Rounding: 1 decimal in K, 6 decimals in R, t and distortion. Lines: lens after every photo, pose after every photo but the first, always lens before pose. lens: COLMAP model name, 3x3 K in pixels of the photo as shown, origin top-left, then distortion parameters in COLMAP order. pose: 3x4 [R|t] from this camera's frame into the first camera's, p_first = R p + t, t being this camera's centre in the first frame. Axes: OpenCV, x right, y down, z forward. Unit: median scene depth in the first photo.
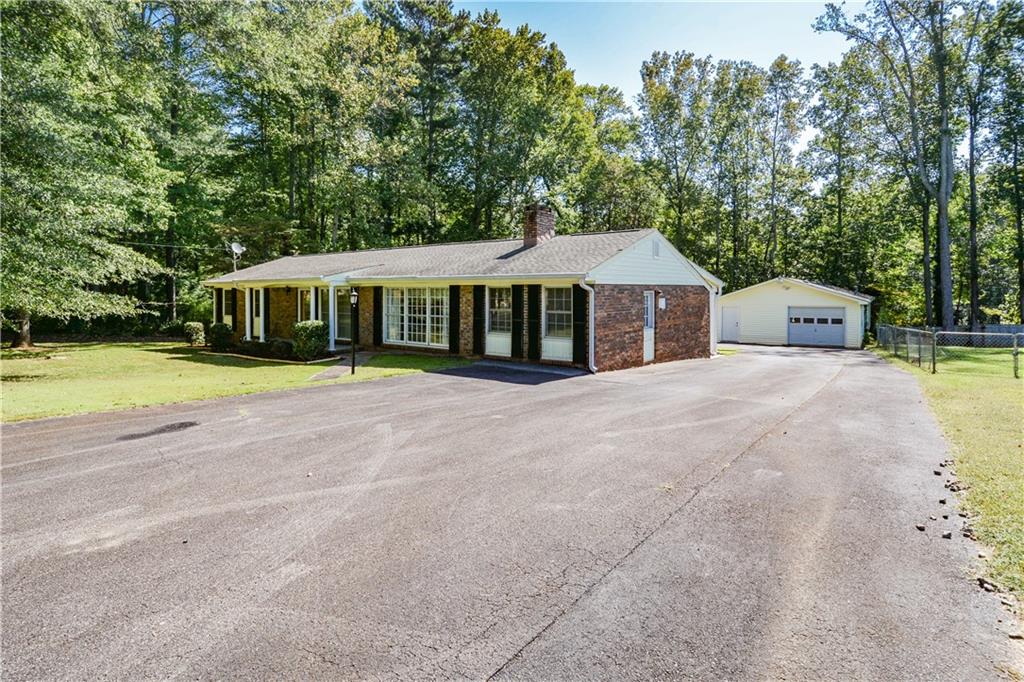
lens RADIAL K [[529.9, 0, 494.1], [0, 529.9, 319.5], [0, 0, 1]] dist [0.017113, -0.002417]
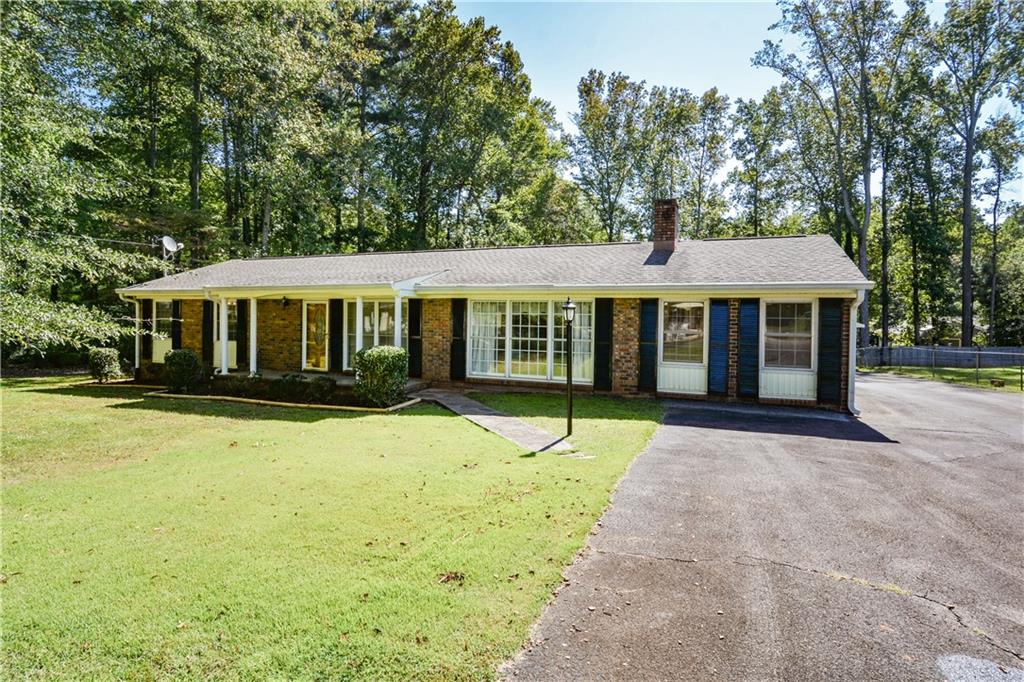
lens RADIAL K [[529.9, 0, 512.8], [0, 529.9, 343.5], [0, 0, 1]] dist [0.017113, -0.002417]
pose [[0.966085, -0.004357, 0.258186, -0.131156], [0.002557, 0.999970, 0.007308, -0.002471], [-0.258210, -0.006400, 0.966068, 0.108787]]
